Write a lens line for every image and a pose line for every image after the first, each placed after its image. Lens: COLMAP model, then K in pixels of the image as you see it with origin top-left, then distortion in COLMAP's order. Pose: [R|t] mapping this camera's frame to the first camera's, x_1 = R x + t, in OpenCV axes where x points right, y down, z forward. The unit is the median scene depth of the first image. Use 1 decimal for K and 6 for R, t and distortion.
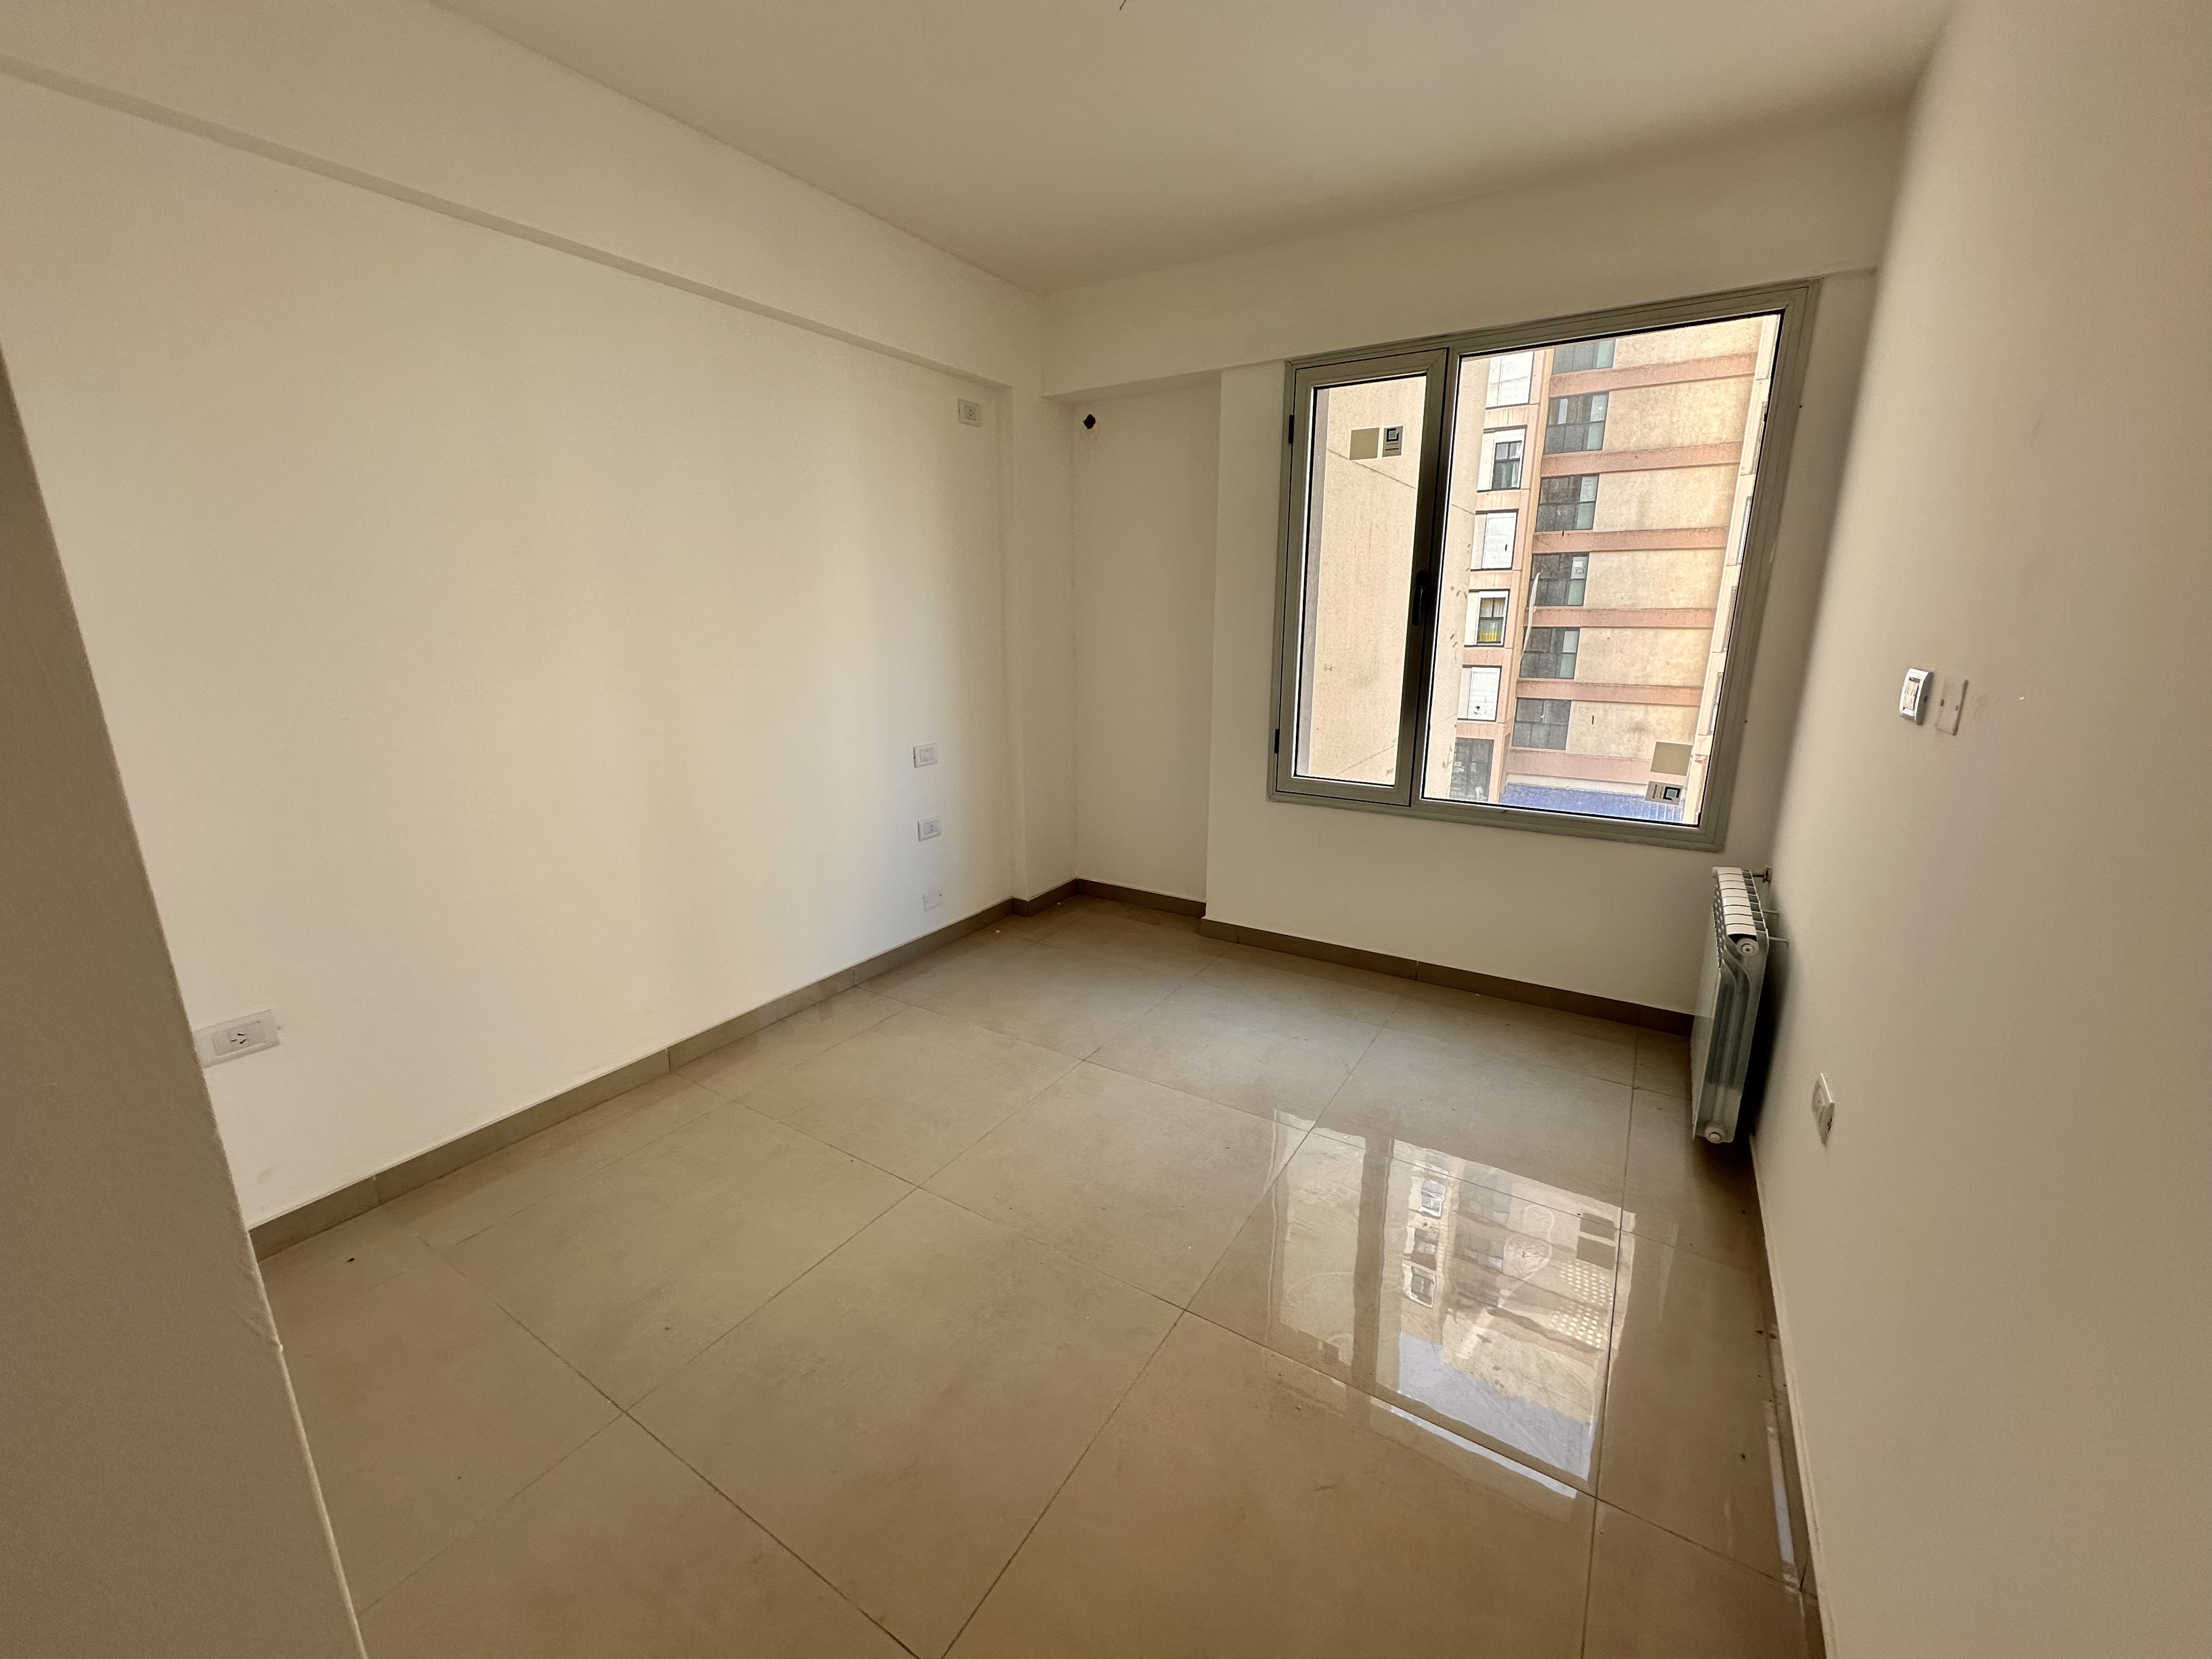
lens RADIAL K [[874.4, 0, 1108.3], [0, 874.4, 825.2], [0, 0, 1]] dist [0.001158, 0.000125]
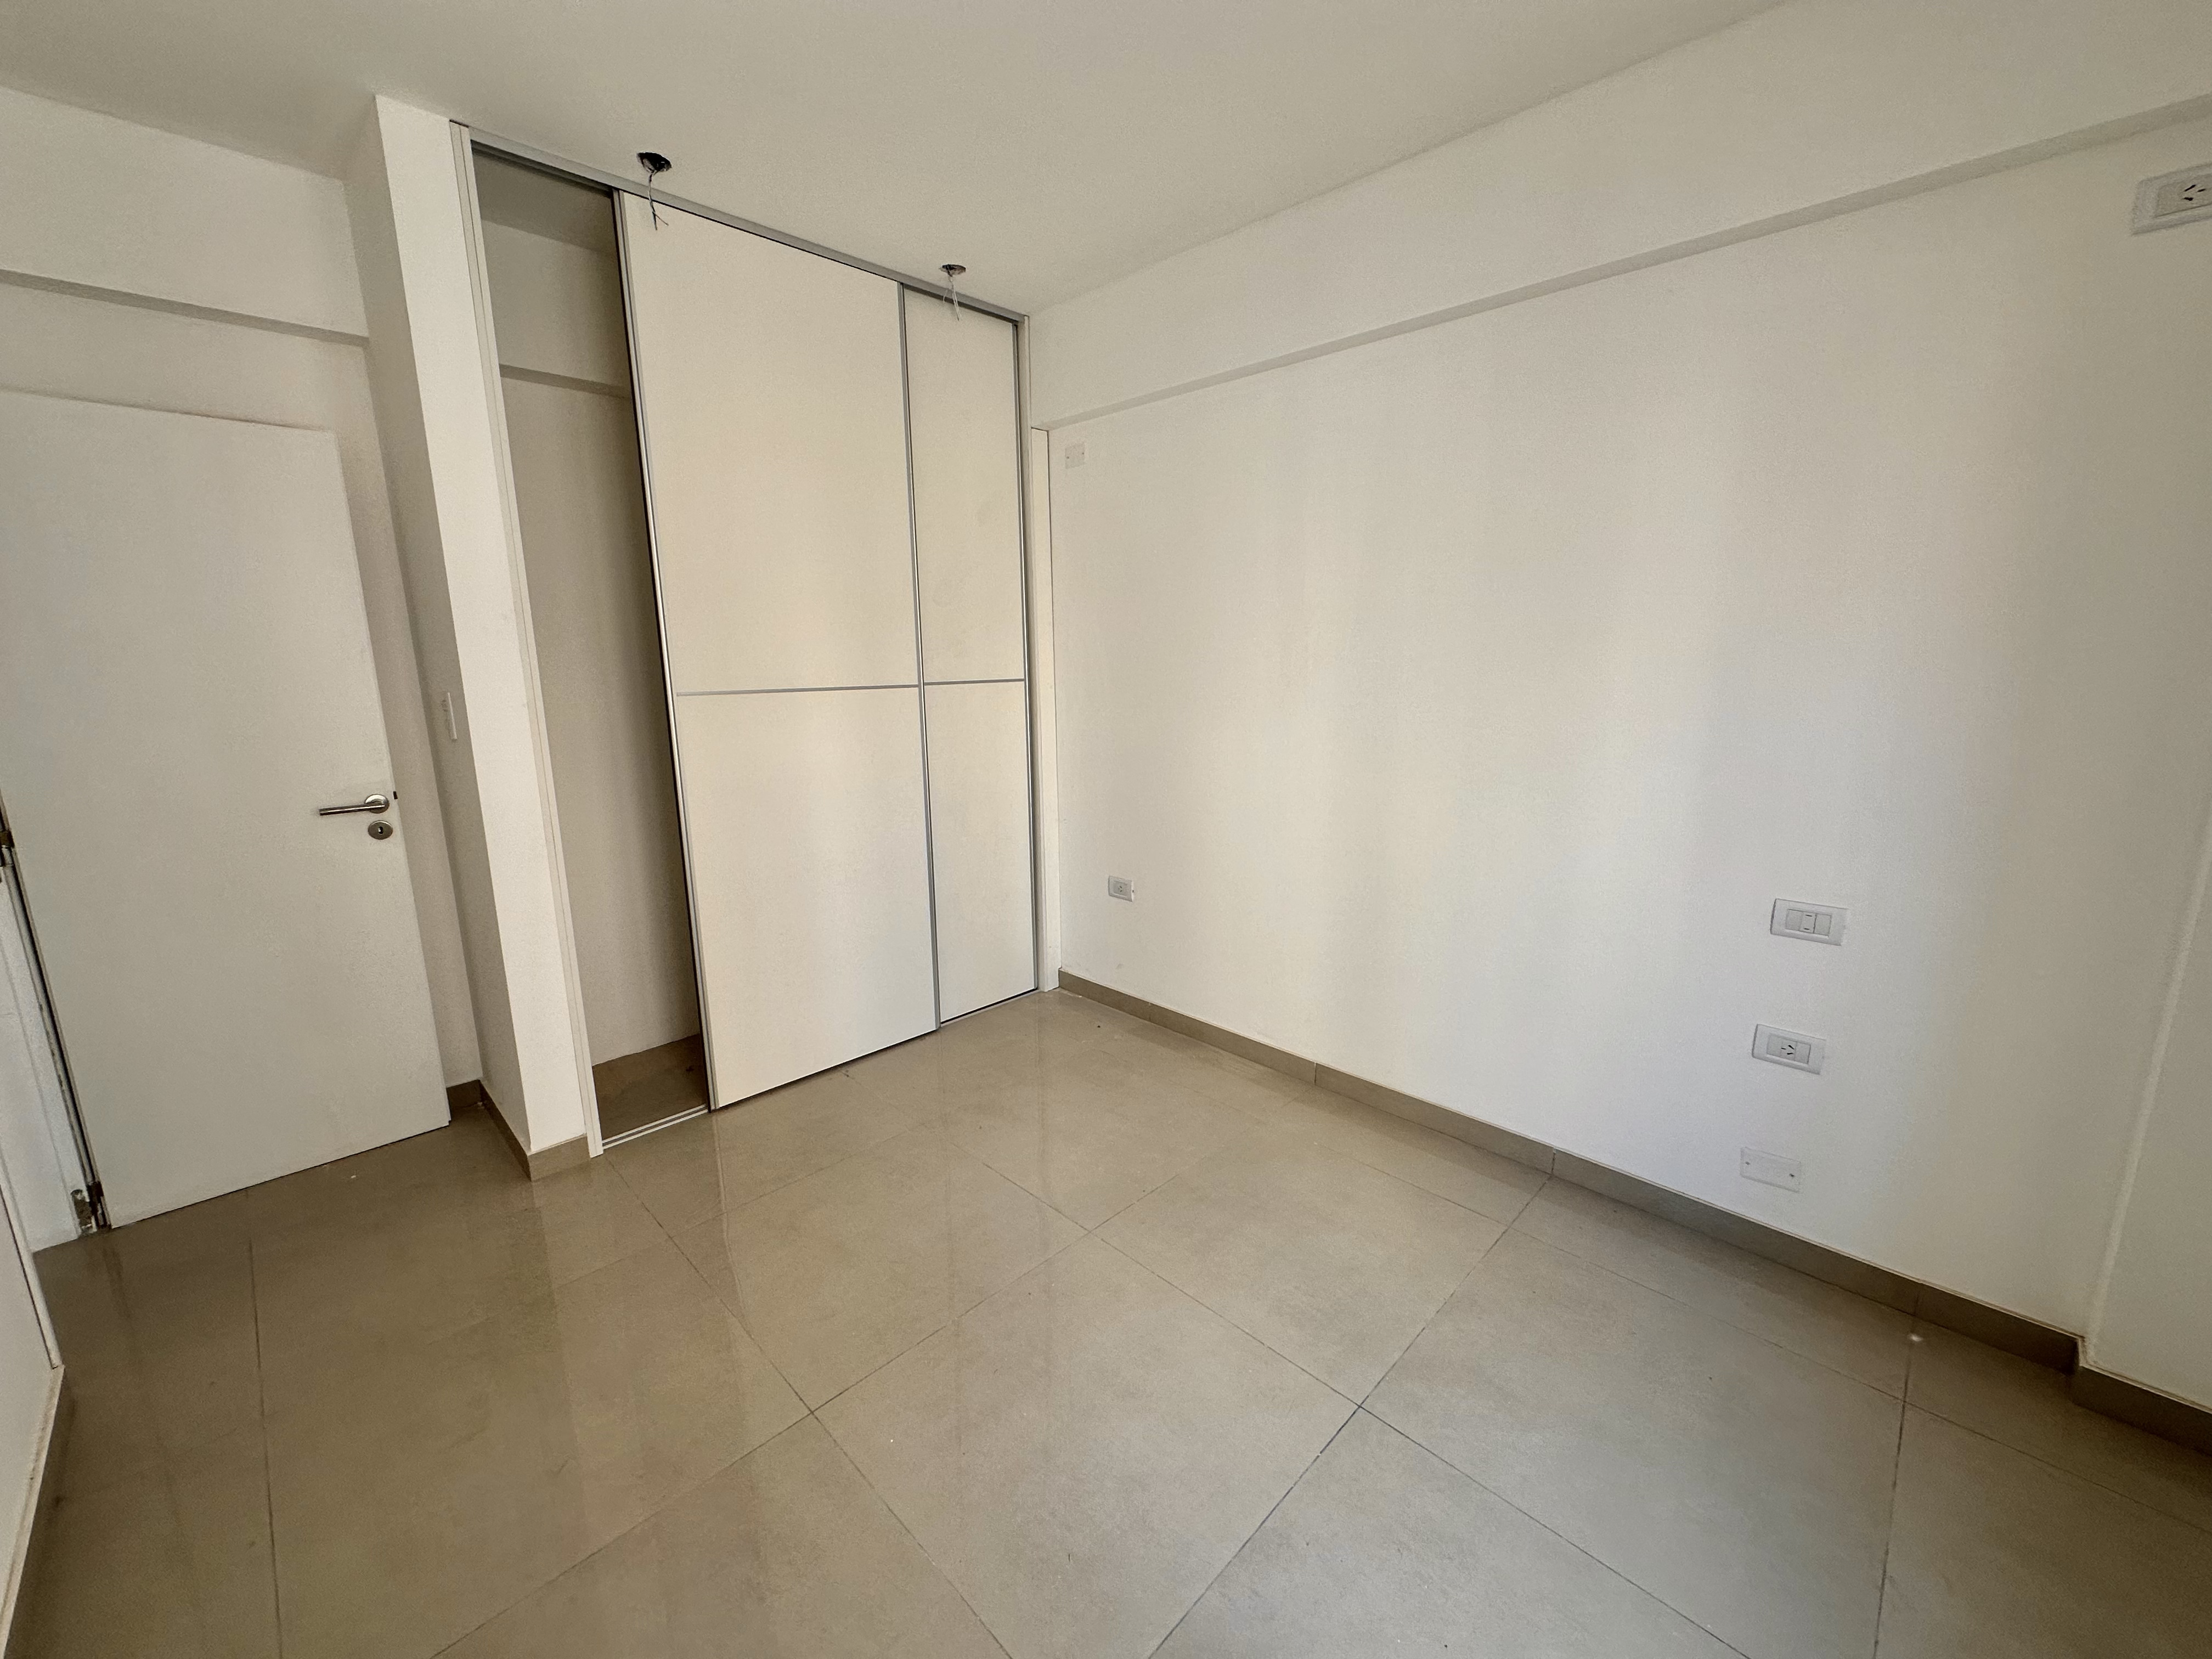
lens RADIAL K [[874.4, 0, 1108.6], [0, 874.4, 828.2], [0, 0, 1]] dist [0.001158, 0.000125]
pose [[-0.210284, 0.193286, -0.958343, 0.413086], [-0.233792, 0.941877, 0.241264, -0.169937], [0.949274, 0.274787, -0.152873, 0.665734]]
